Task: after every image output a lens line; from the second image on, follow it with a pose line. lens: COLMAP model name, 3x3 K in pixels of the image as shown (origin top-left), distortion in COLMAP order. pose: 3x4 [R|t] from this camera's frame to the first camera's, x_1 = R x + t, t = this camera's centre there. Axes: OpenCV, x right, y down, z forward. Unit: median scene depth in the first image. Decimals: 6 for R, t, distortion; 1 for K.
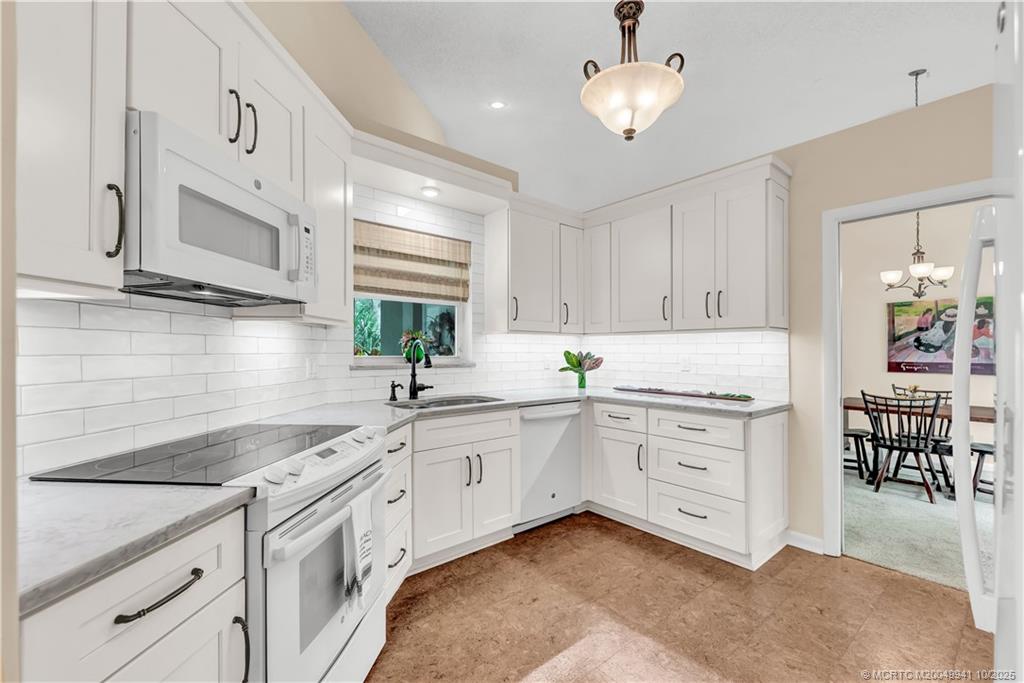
lens RADIAL K [[425.0, 0, 506.0], [0, 425.0, 328.5], [0, 0, 1]] dist [-0.000363, -0.000058]
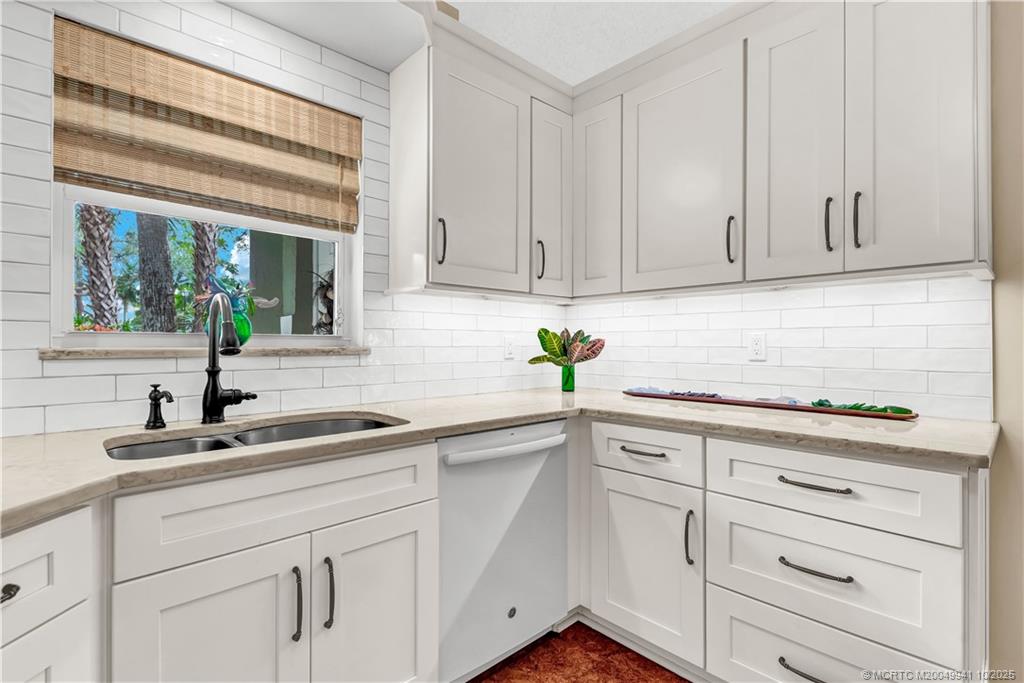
lens RADIAL K [[467.7, 0, 513.5], [0, 467.7, 345.1], [0, 0, 1]] dist [-0.000200, -0.000010]
pose [[0.997520, -0.002266, 0.070353, 0.069516], [-0.001522, 0.998554, 0.053745, 0.049382], [-0.070373, -0.053719, 0.996073, 0.435046]]
